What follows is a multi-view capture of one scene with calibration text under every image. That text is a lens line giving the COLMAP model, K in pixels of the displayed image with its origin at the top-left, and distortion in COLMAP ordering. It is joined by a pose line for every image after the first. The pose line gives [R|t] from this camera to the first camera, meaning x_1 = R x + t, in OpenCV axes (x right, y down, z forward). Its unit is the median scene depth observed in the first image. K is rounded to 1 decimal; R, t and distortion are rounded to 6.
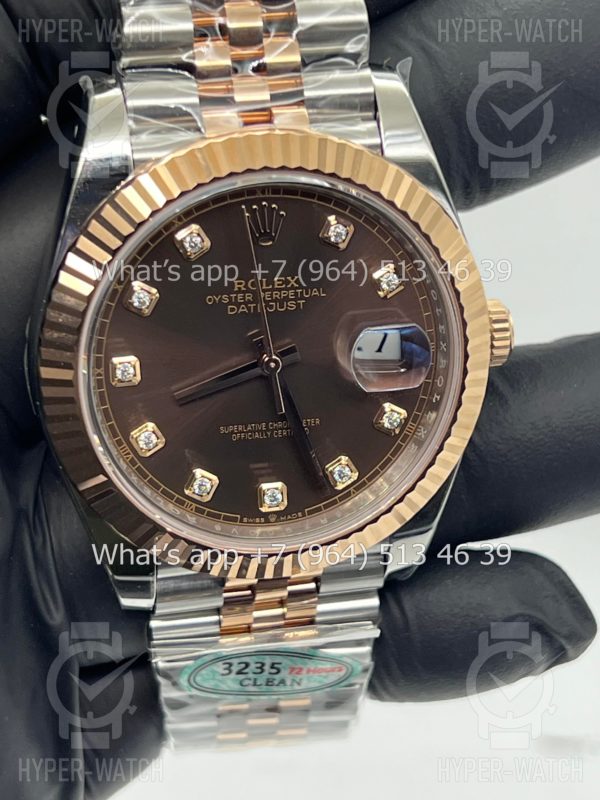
lens RADIAL K [[1644.9, 0, 302.3], [0, 1644.9, 396.3], [0, 0, 1]] dist [-0.083184, 0.000000]
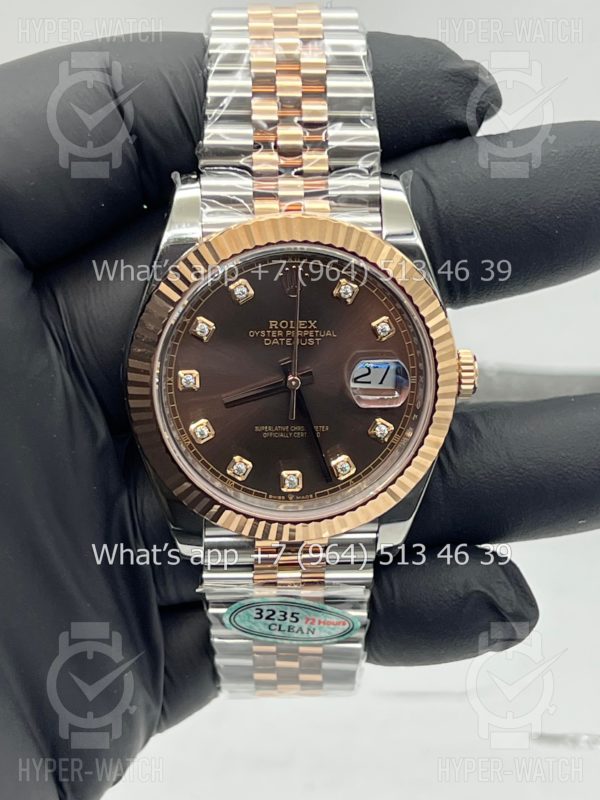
lens RADIAL K [[1642.3, 0, 304.5], [0, 1642.3, 399.5], [0, 0, 1]] dist [-0.372623, 0.000000]
pose [[0.989631, 0.062170, -0.129478, 0.166765], [-0.071376, 0.995149, -0.067708, 0.085678], [0.124640, 0.076247, 0.989268, -0.359594]]
